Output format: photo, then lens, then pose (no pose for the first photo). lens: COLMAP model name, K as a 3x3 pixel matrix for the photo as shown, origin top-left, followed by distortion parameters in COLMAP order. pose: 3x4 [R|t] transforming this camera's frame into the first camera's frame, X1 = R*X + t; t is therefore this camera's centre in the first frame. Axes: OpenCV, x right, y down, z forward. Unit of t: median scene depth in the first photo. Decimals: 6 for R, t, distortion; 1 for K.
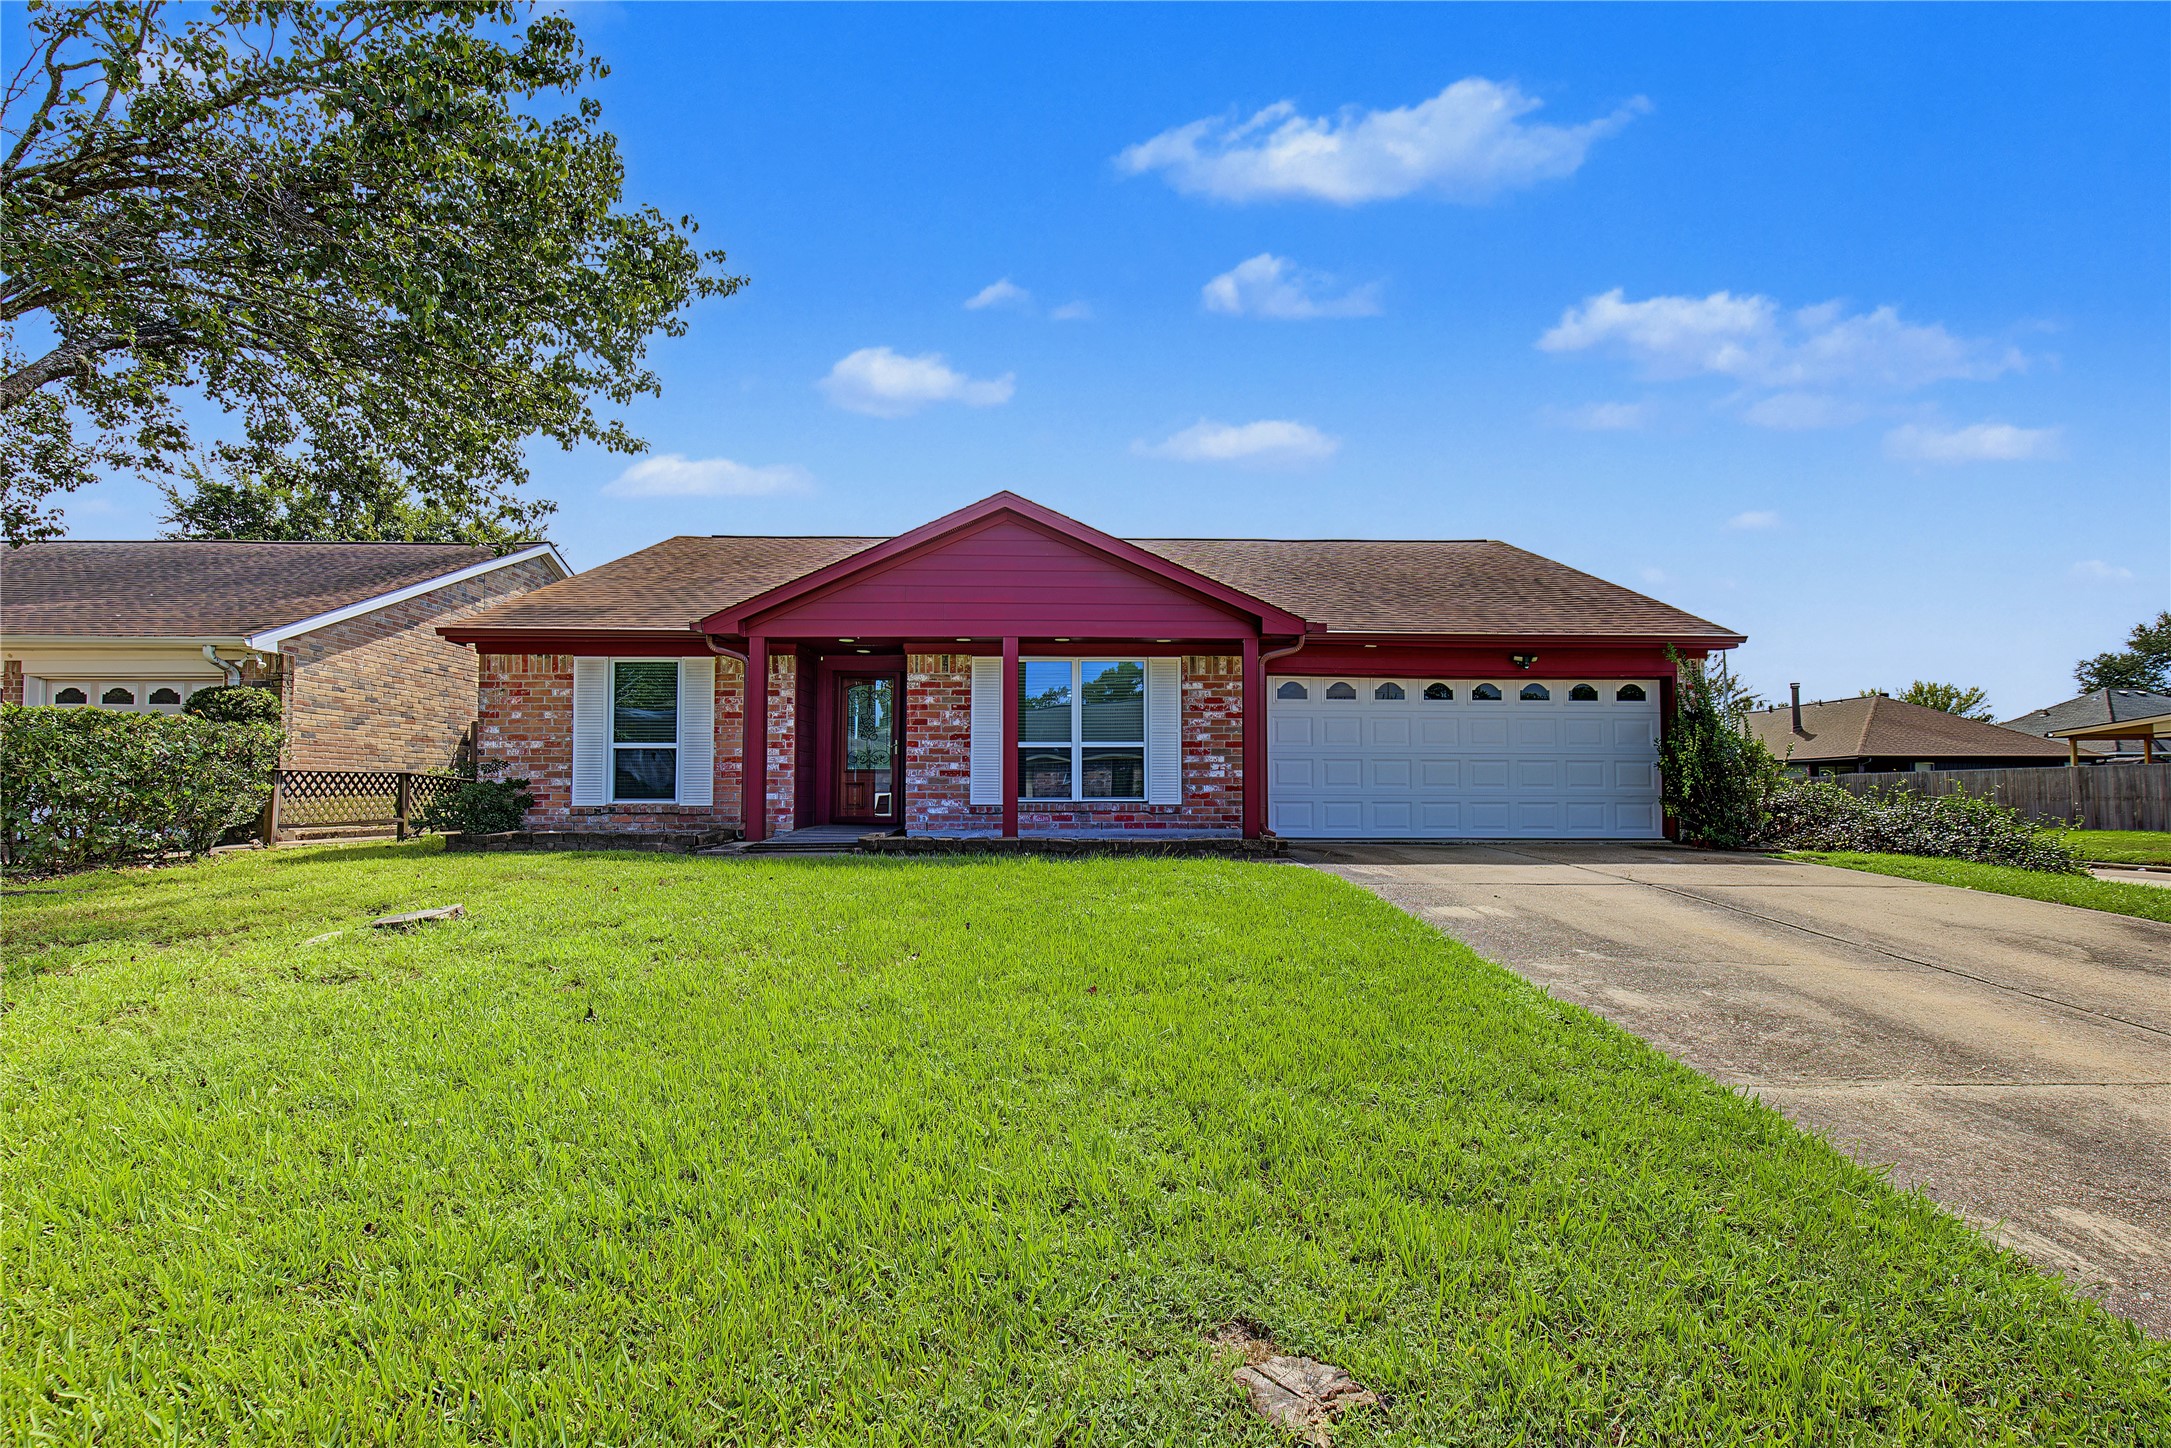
lens RADIAL K [[980.2, 0, 1100.2], [0, 980.2, 730.9], [0, 0, 1]] dist [-0.002440, -0.000396]
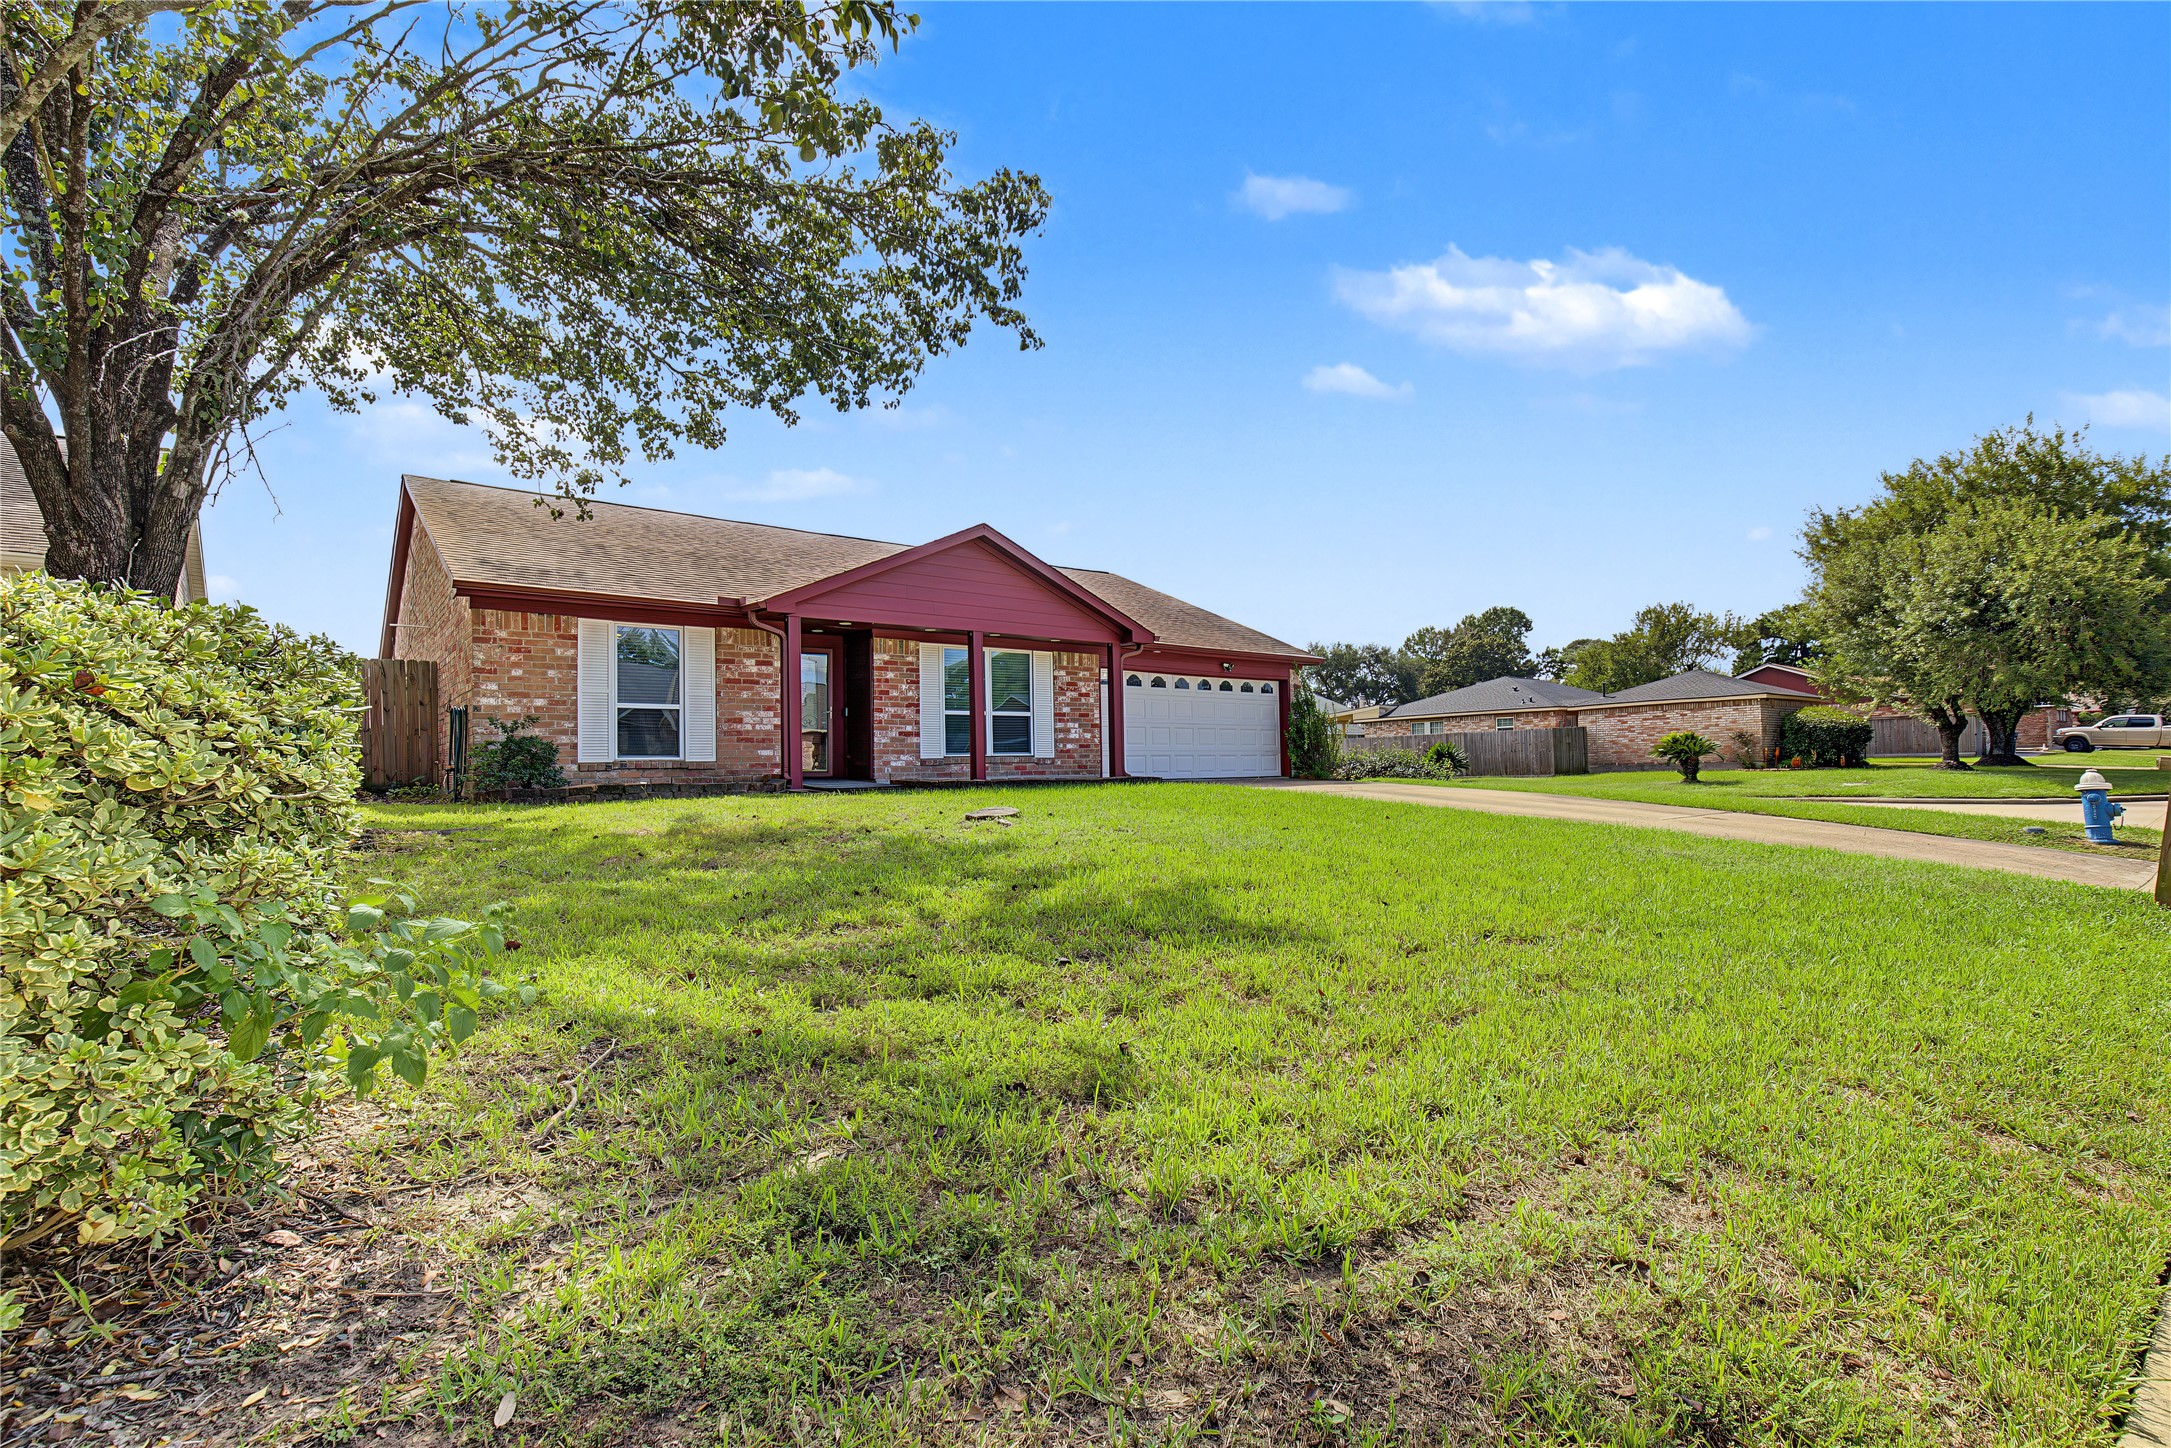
lens RADIAL K [[980.2, 0, 1100.2], [0, 980.2, 730.9], [0, 0, 1]] dist [-0.002440, -0.000396]
pose [[0.796227, 0.009864, 0.604918, -0.720674], [-0.030640, 0.999241, 0.024036, 0.001303], [-0.604222, -0.037672, 0.795925, -0.158010]]
